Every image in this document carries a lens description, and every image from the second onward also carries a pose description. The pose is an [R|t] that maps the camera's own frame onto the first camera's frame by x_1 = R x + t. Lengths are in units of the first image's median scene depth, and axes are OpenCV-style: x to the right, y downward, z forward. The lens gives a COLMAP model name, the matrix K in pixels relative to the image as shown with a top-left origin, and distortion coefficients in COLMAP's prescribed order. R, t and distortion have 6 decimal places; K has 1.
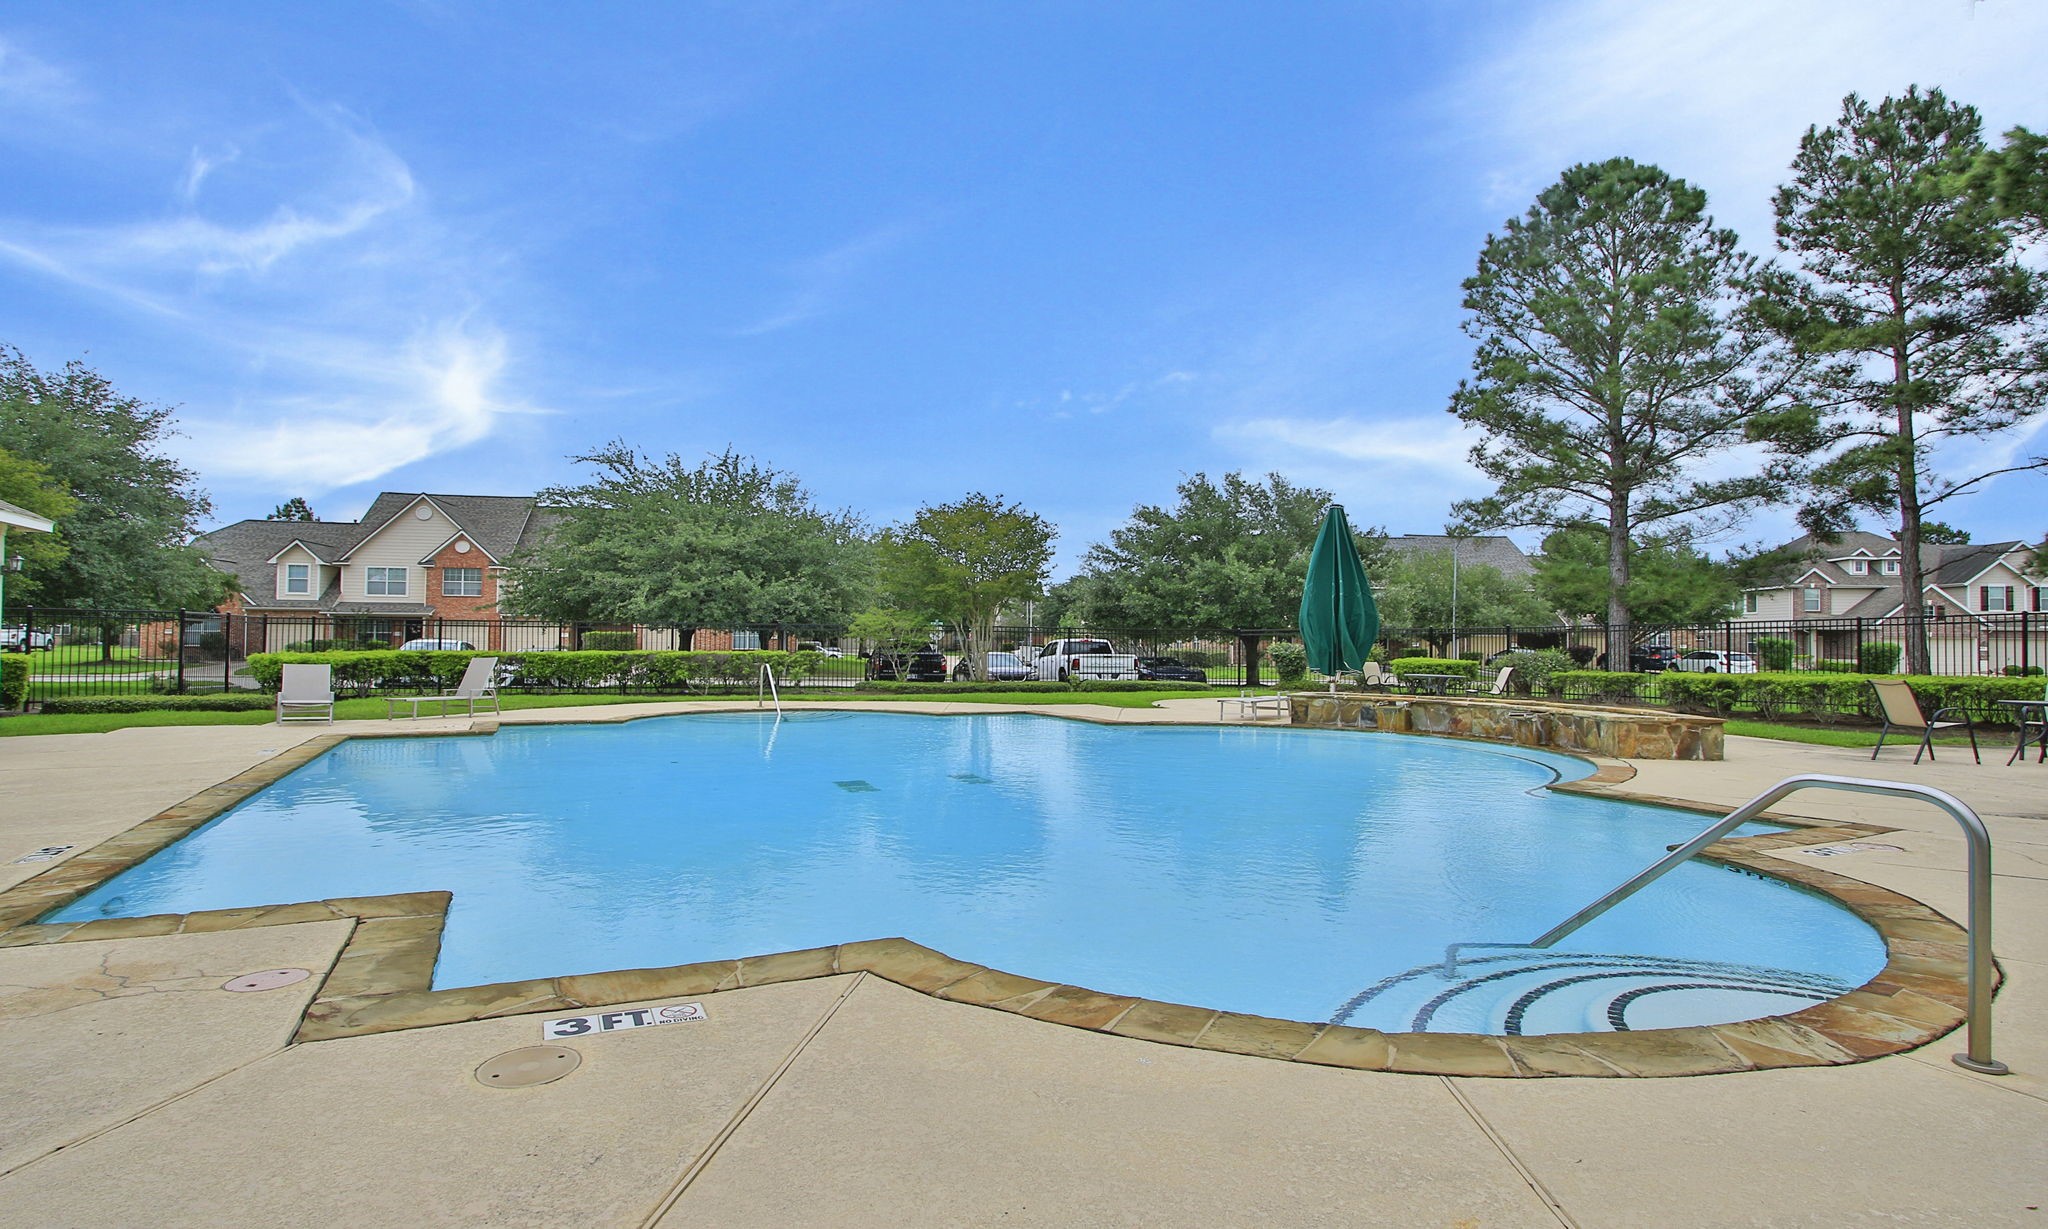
lens RADIAL K [[938.1, 0, 1017.5], [0, 938.1, 671.9], [0, 0, 1]] dist [-0.068457, -0.000239]
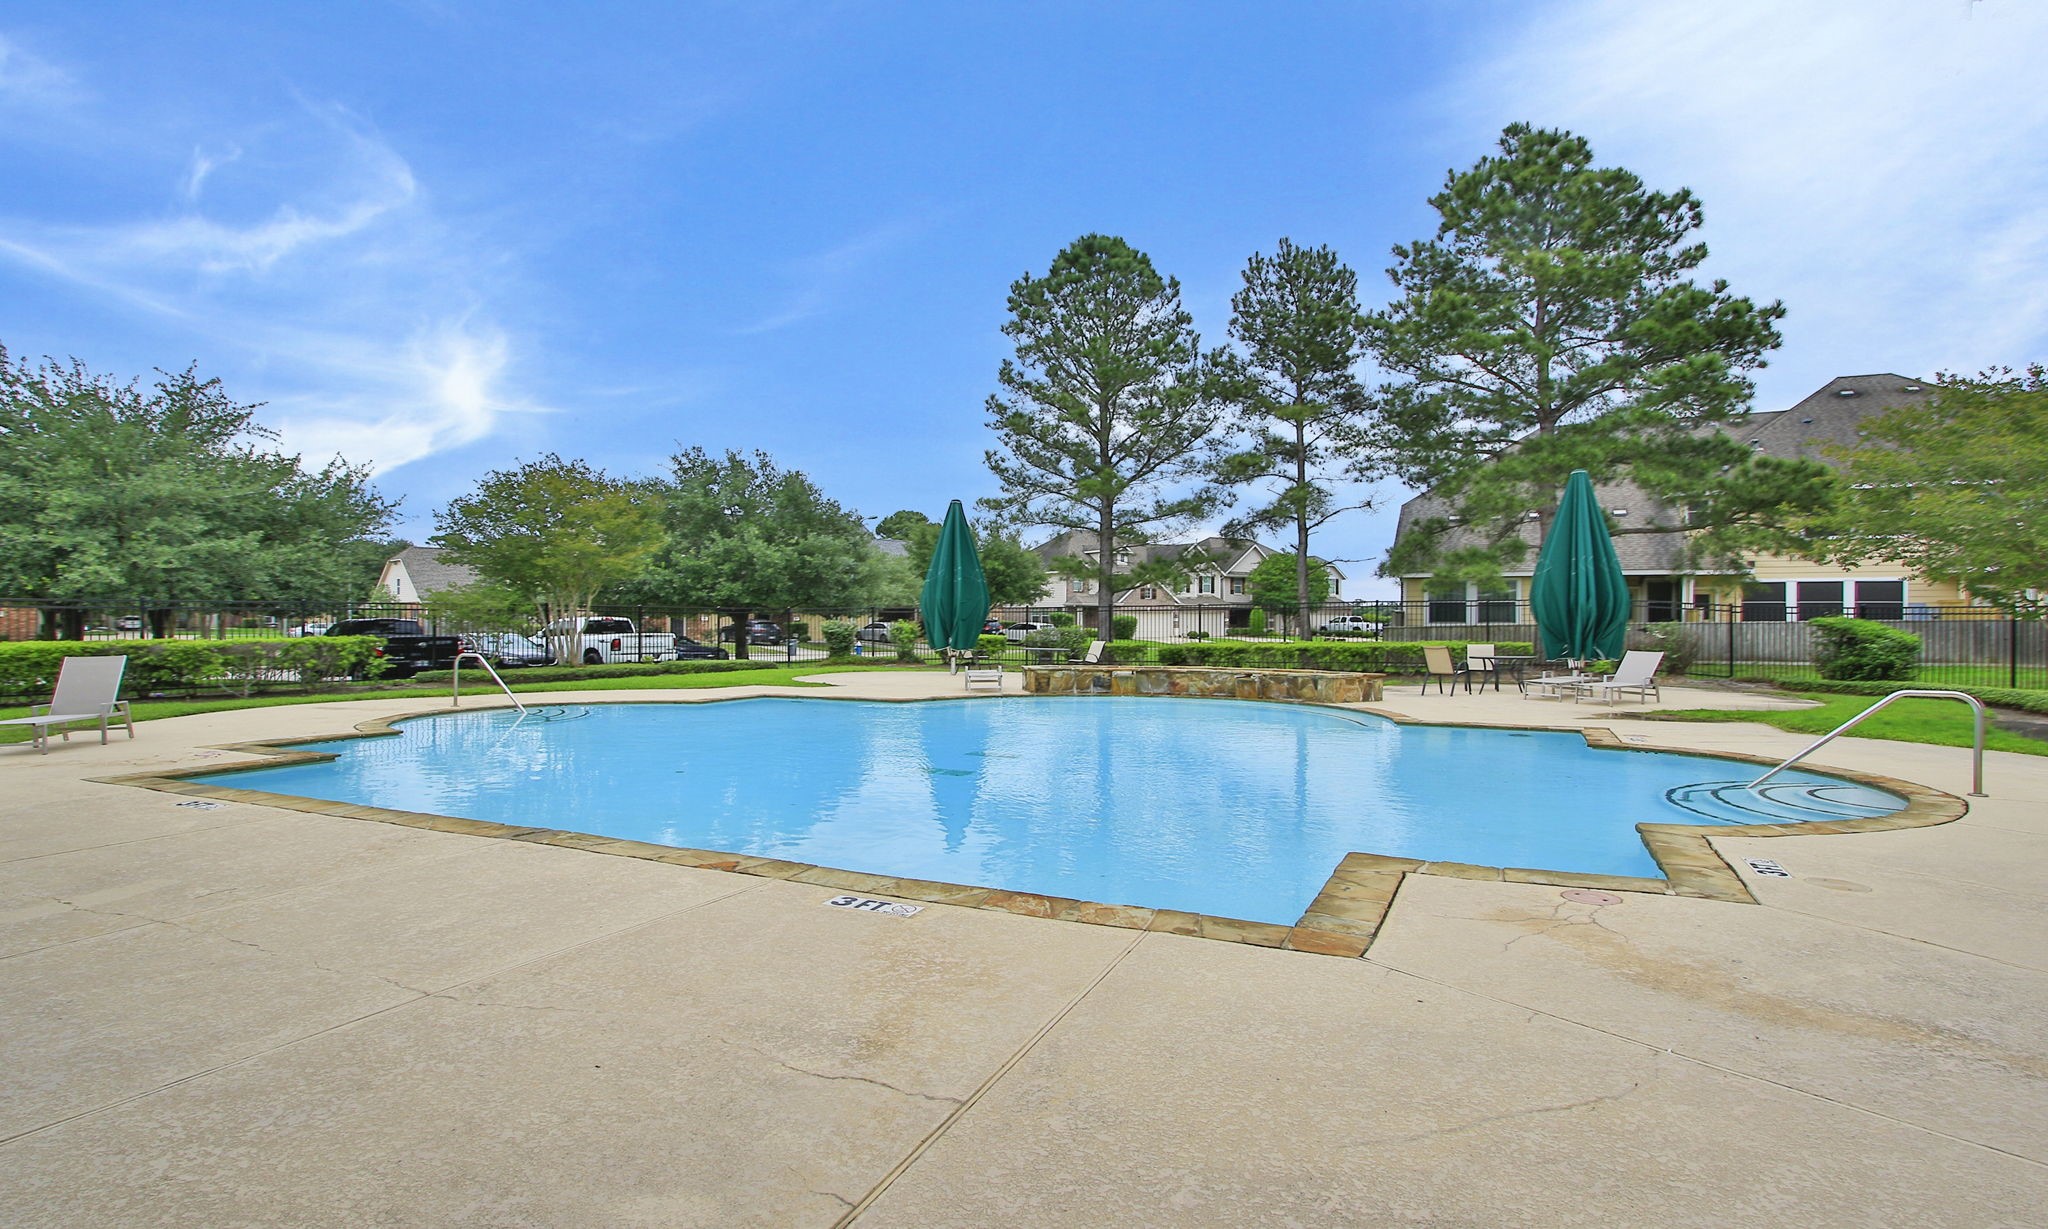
lens RADIAL K [[938.1, 0, 1017.5], [0, 938.1, 671.9], [0, 0, 1]] dist [-0.068457, -0.000239]
pose [[0.755949, -0.038598, 0.653491, -0.302703], [0.019808, 0.999152, 0.036100, -0.008678], [-0.654330, -0.014345, 0.756073, 0.079581]]
